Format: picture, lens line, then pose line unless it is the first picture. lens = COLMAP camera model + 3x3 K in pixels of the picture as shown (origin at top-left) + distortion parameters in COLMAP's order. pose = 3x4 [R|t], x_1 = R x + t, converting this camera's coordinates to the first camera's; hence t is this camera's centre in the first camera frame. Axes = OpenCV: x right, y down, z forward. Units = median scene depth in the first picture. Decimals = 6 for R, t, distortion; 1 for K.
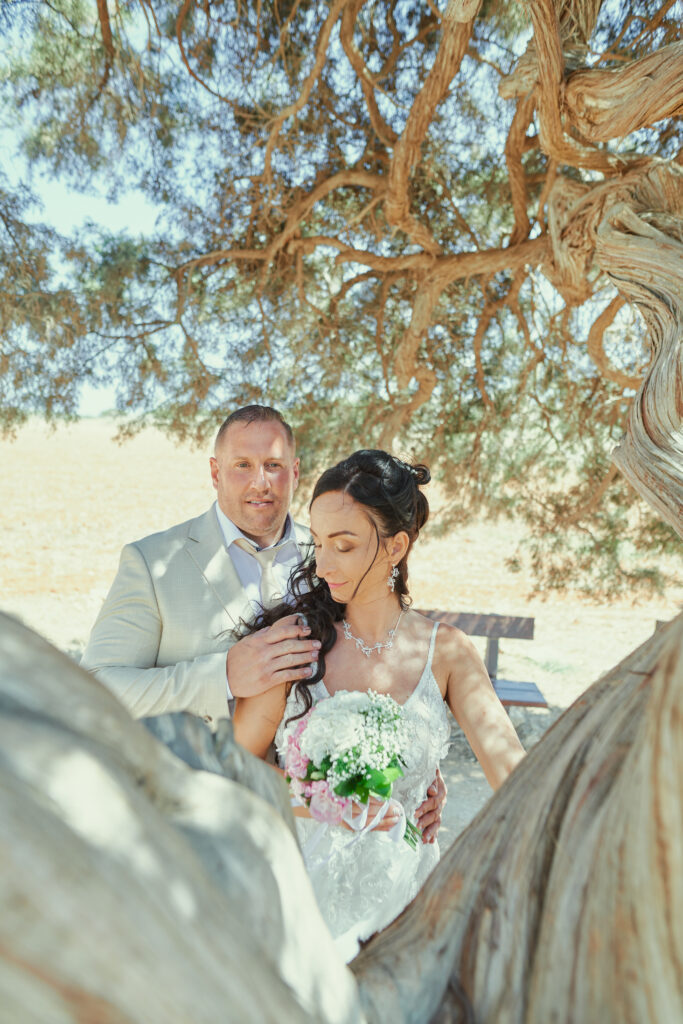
lens RADIAL K [[698.8, 0, 341.5], [0, 698.8, 512.0], [0, 0, 1]] dist [-0.004350, 0.002328]
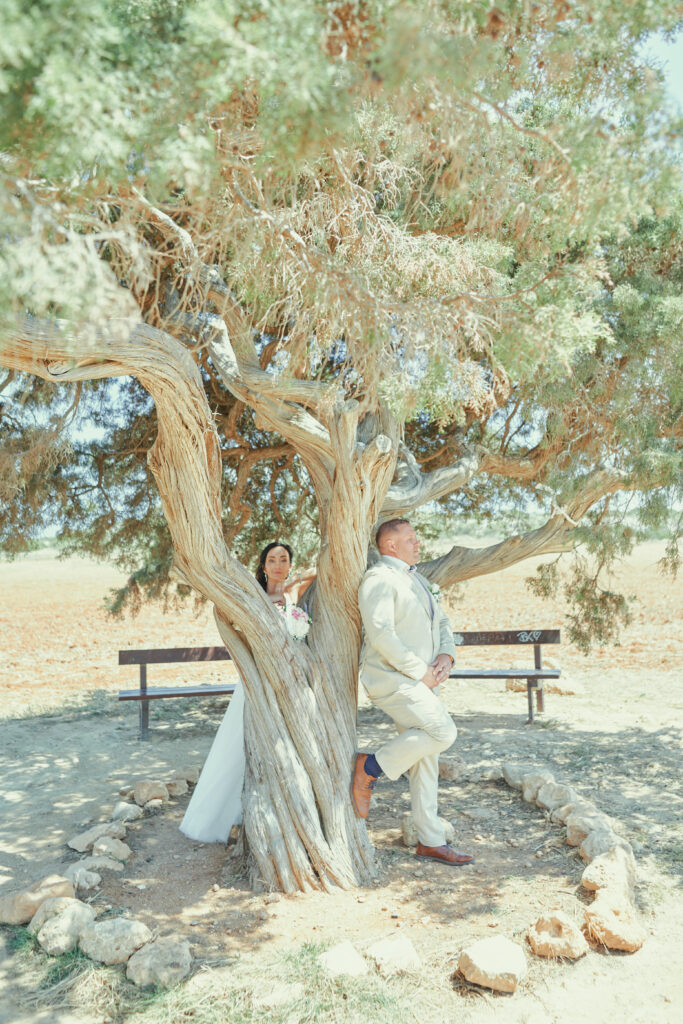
lens RADIAL K [[698.8, 0, 341.5], [0, 698.8, 512.0], [0, 0, 1]] dist [-0.004350, 0.002328]
pose [[0.953604, -0.063492, 0.294294, -0.148662], [0.111603, 0.982416, -0.149679, 0.094671], [-0.279615, 0.175578, 0.943921, -0.648247]]
